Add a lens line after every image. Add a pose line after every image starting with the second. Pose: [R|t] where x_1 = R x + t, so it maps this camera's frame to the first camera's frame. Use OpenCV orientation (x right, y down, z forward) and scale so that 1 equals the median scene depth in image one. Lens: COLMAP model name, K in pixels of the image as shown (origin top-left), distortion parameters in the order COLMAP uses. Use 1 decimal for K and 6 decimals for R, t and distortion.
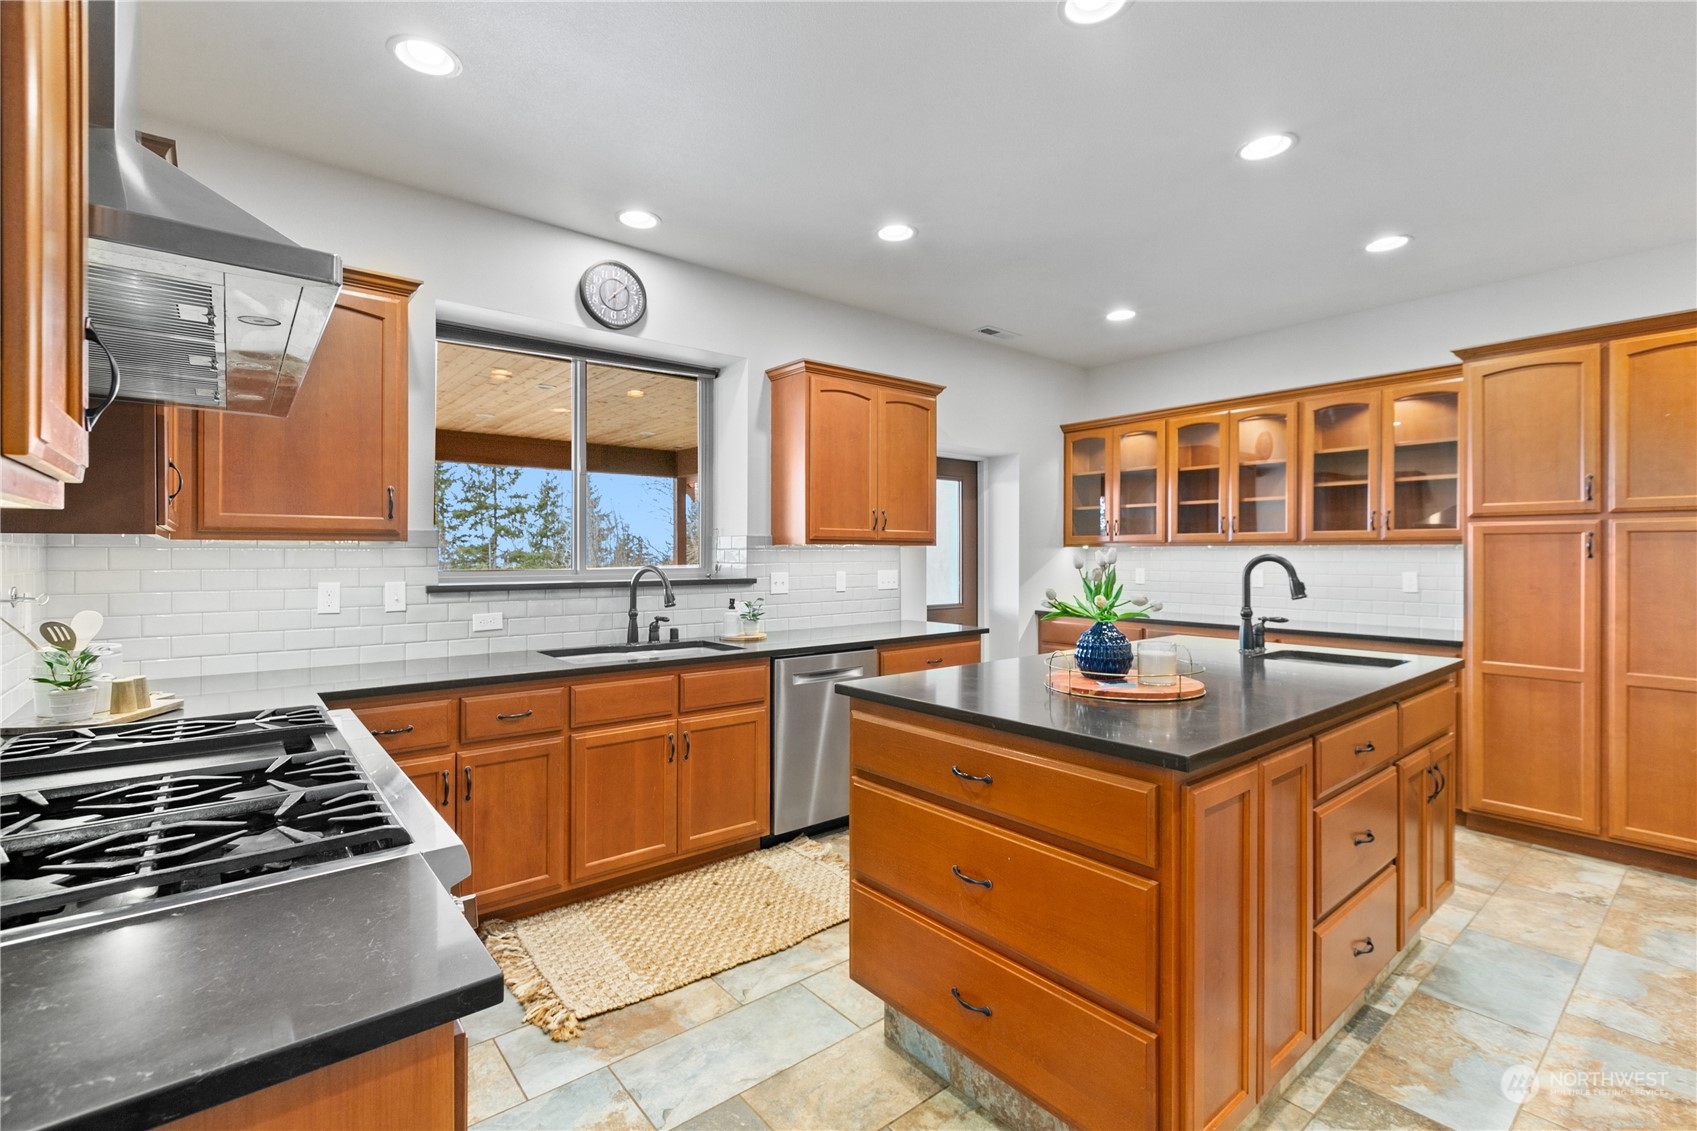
lens RADIAL K [[756.1, 0, 848.9], [0, 756.1, 561.4], [0, 0, 1]] dist [0.000704, 0.000770]
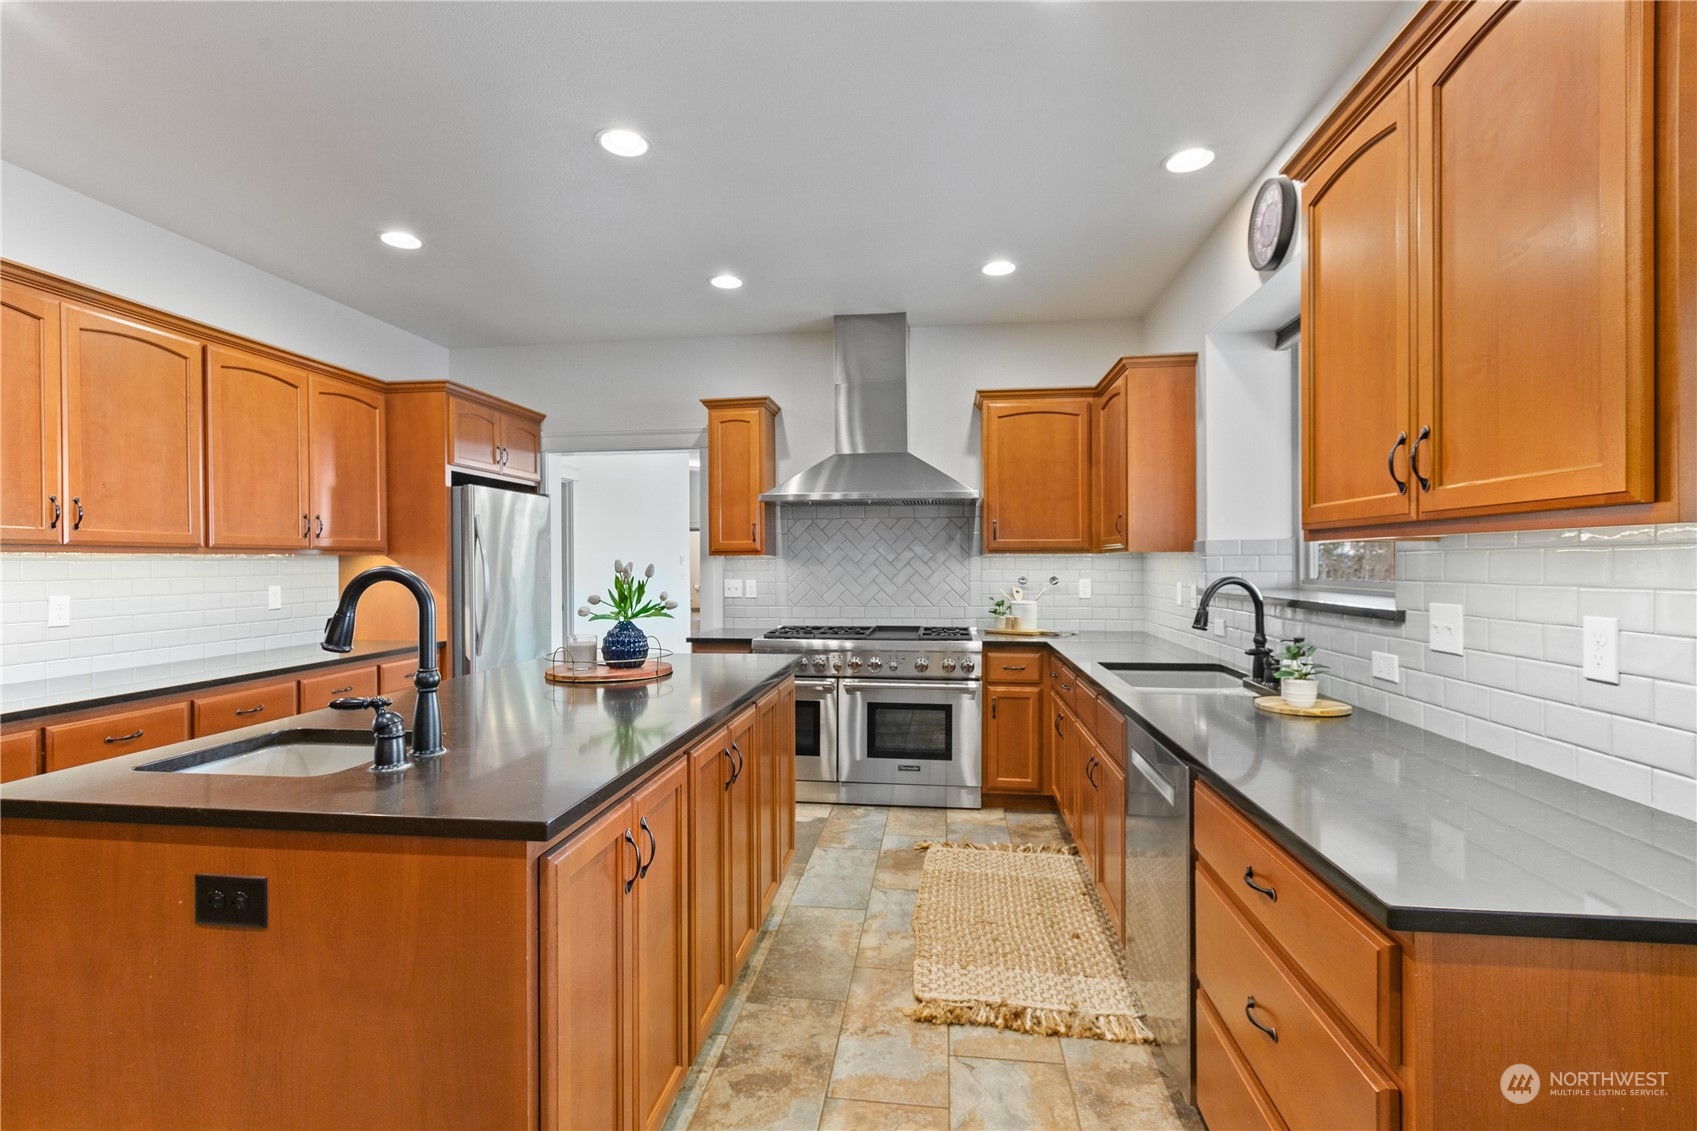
lens RADIAL K [[756.1, 0, 848.9], [0, 756.1, 561.4], [0, 0, 1]] dist [0.000704, 0.000770]
pose [[-0.729117, 0.002867, -0.684384, 0.807777], [-0.000629, 0.999988, 0.004859, -0.019296], [0.684389, 0.003973, -0.729106, 1.901891]]
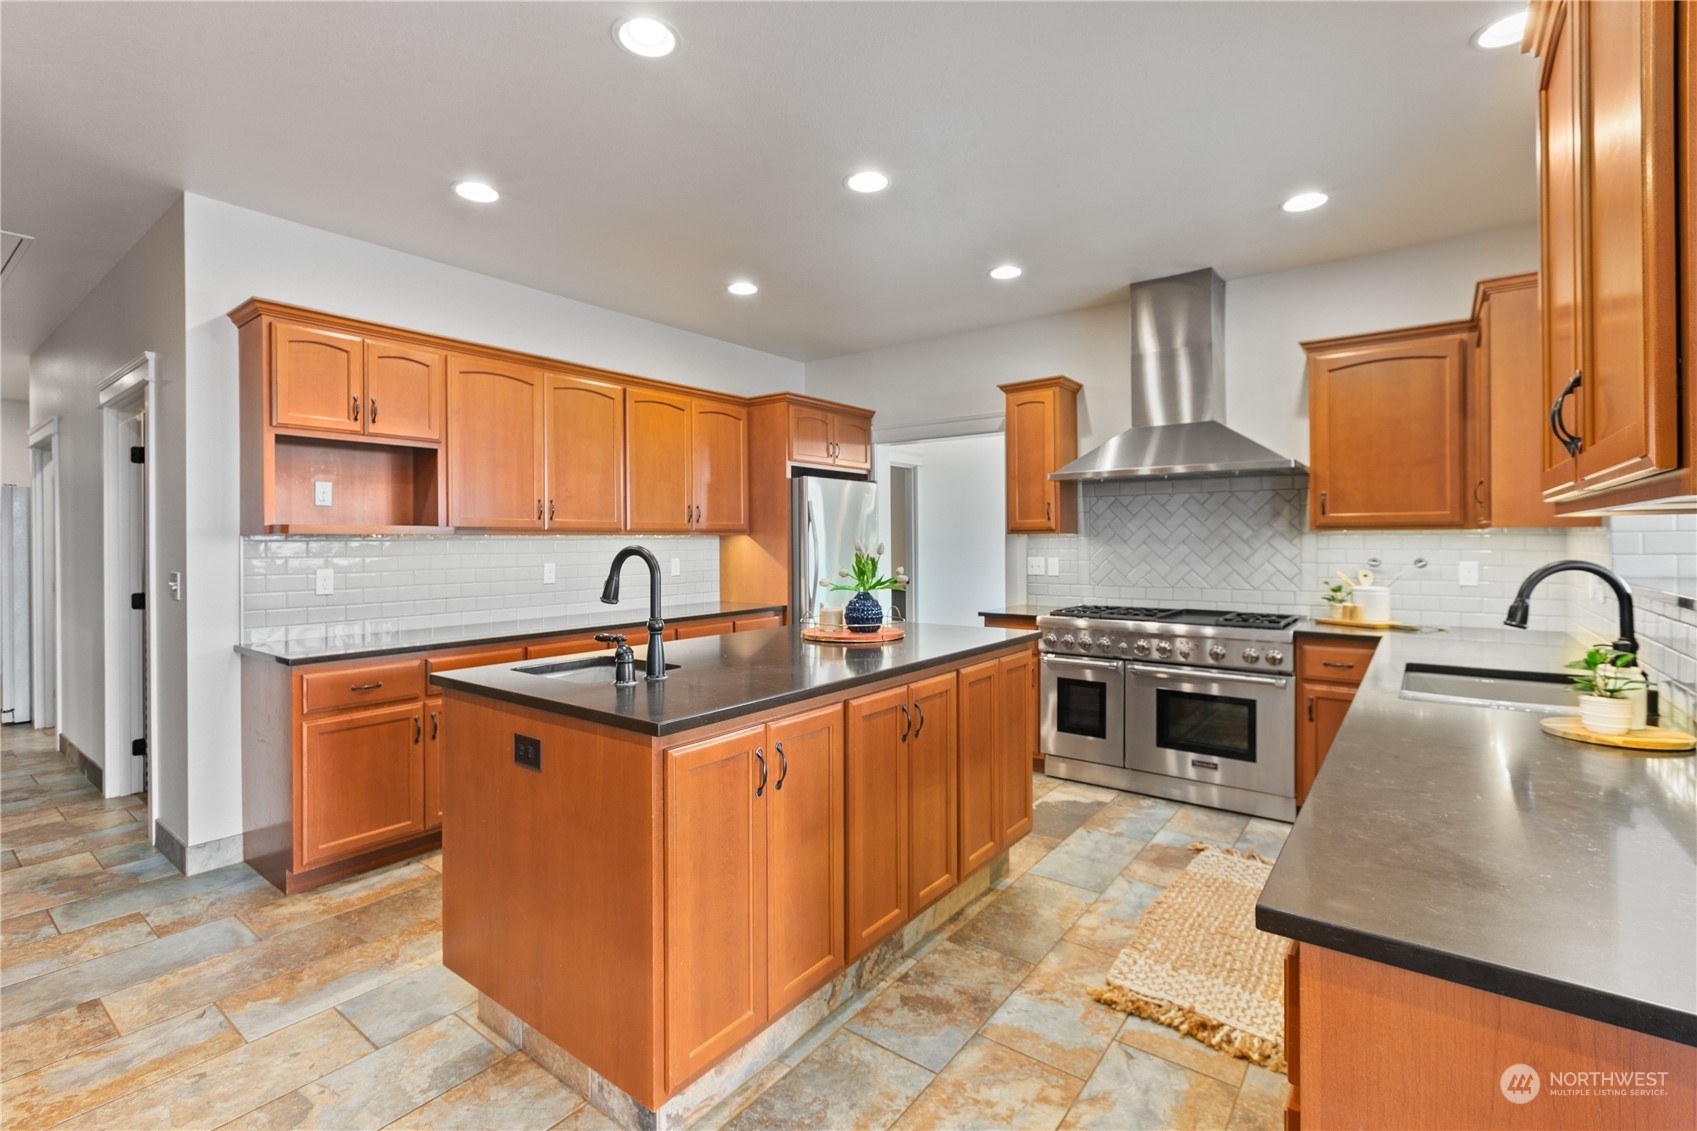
lens RADIAL K [[763.4, 0, 845.7], [0, 763.4, 536.2], [0, 0, 1]] dist [0.000457, 0.000577]
pose [[-0.973834, 0.003591, -0.227230, 0.620420], [0.003395, 0.999993, 0.001256, -0.023420], [0.227233, 0.000451, -0.973840, 2.131010]]
